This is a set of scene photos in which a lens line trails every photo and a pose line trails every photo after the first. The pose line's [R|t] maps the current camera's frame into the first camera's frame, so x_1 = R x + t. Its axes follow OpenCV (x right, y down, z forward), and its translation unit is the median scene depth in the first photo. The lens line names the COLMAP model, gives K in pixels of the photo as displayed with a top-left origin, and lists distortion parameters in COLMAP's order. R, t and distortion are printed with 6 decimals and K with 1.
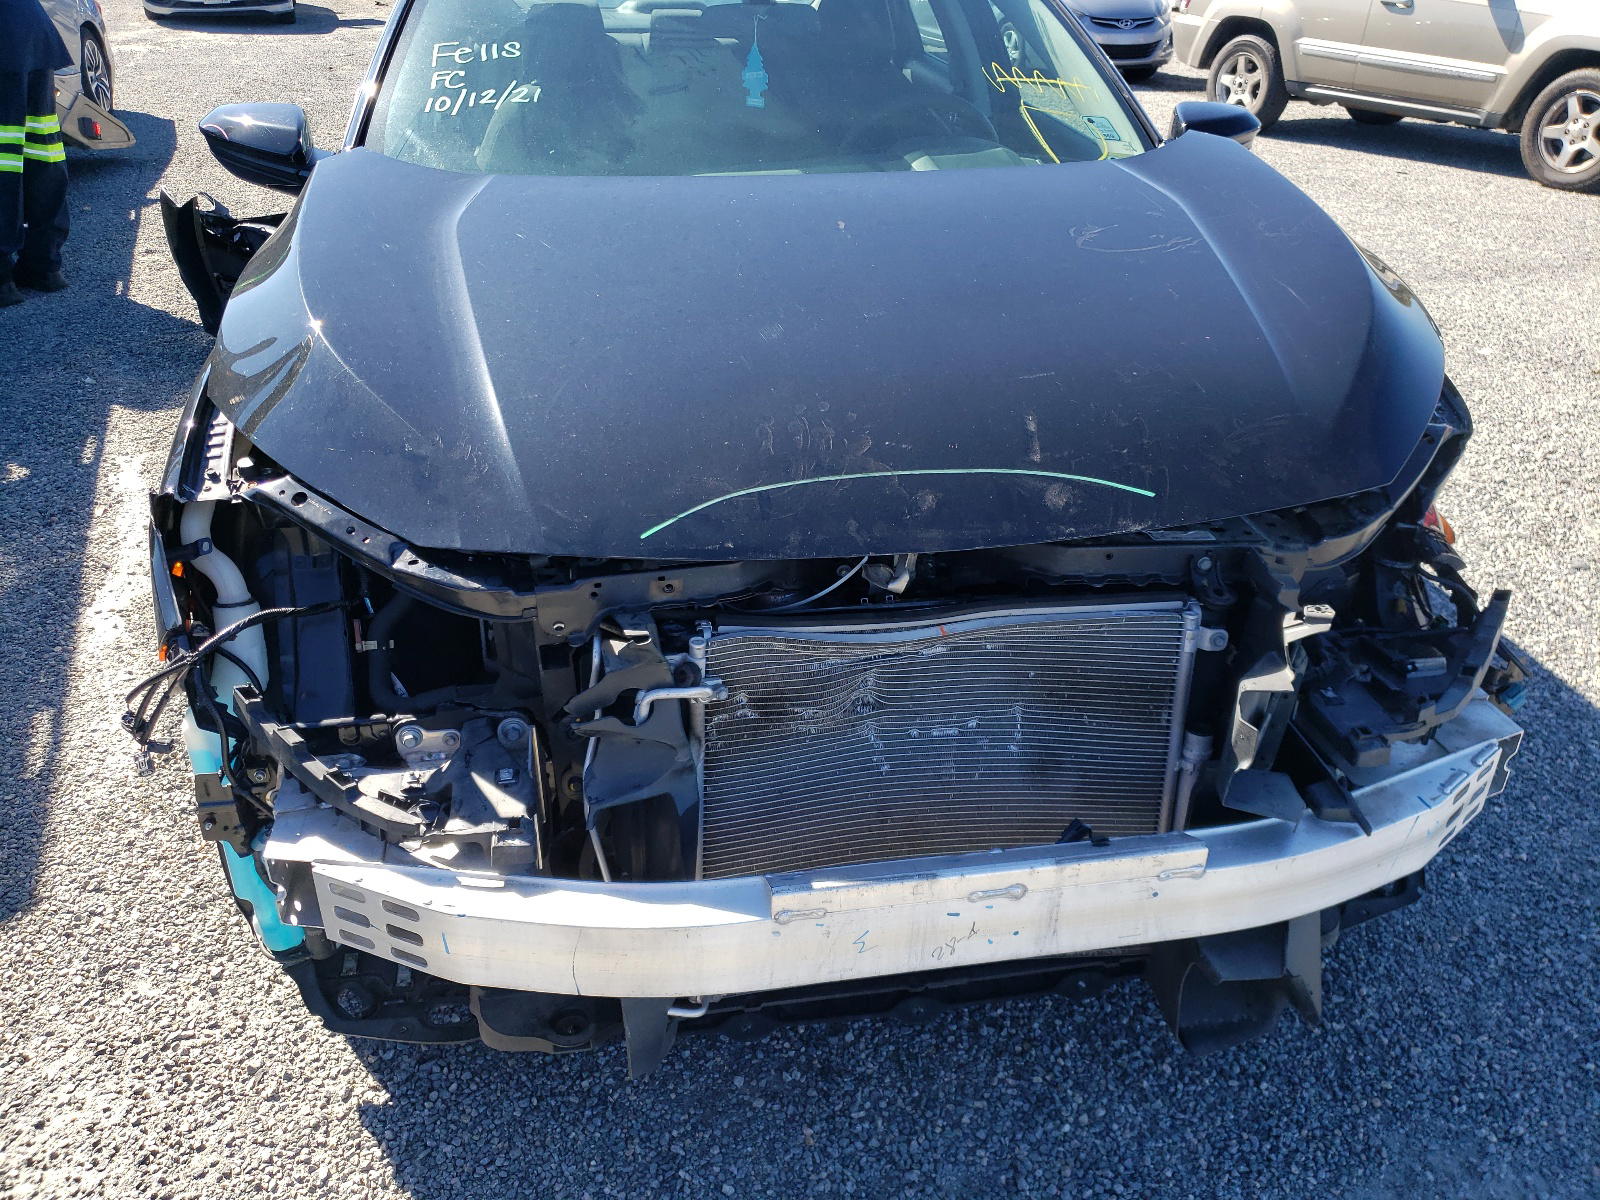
lens RADIAL K [[1337.0, 0, 800.0], [0, 1337.0, 600.0], [0, 0, 1]] dist [0.001025, -0.001699]
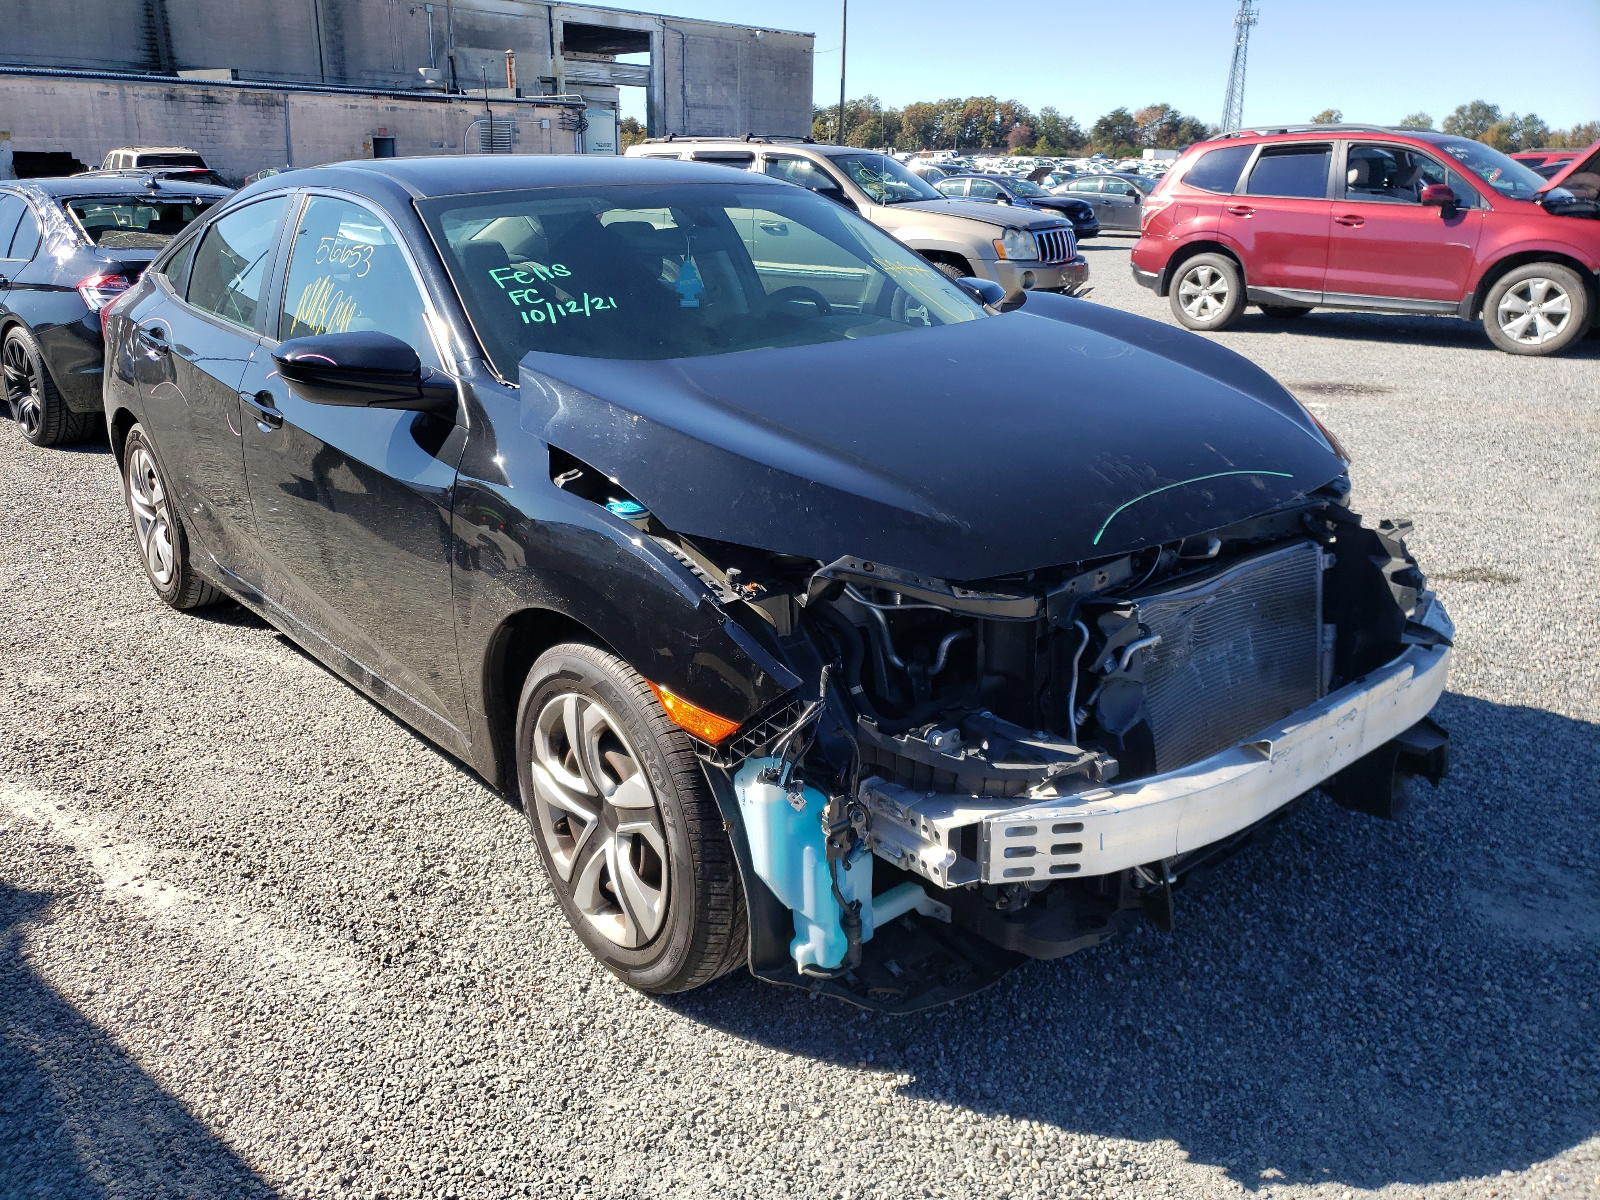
lens RADIAL K [[1337.0, 0, 800.0], [0, 1337.0, 600.0], [0, 0, 1]] dist [0.001025, -0.001699]
pose [[0.854221, -0.188325, 0.484603, -1.032473], [0.265990, 0.959172, -0.096118, 0.061263], [-0.446716, 0.211006, 0.869437, -0.098241]]
